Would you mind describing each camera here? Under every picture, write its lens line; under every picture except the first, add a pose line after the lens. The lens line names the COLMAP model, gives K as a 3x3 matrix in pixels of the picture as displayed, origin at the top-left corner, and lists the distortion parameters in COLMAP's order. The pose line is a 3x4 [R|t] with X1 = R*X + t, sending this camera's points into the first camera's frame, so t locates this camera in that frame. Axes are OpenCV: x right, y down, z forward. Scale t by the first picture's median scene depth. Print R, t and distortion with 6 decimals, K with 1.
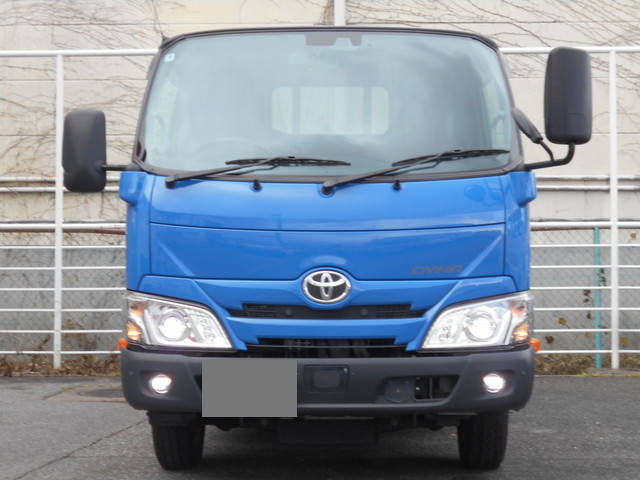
lens RADIAL K [[1171.1, 0, 320.0], [0, 1171.1, 240.0], [0, 0, 1]] dist [-0.046911, 0.139578]
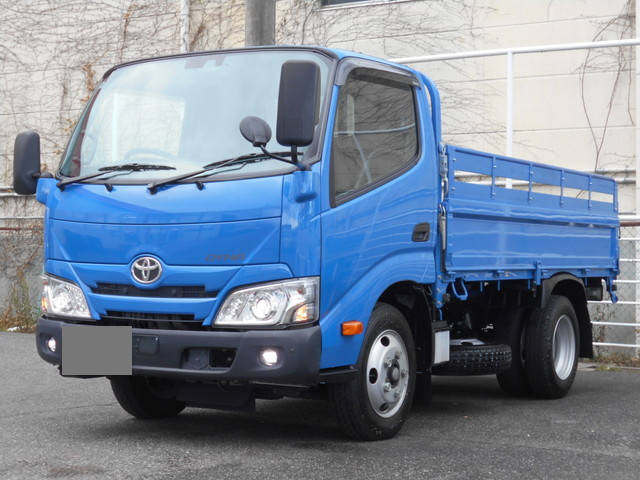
lens RADIAL K [[1142.4, 0, 320.0], [0, 1142.4, 240.0], [0, 0, 1]] dist [-0.006094, 0.141864]
pose [[0.883177, 0.004944, -0.469013, 0.713125], [-0.001261, 0.999966, 0.008166, -0.001228], [0.469038, -0.006621, 0.883153, 0.037209]]
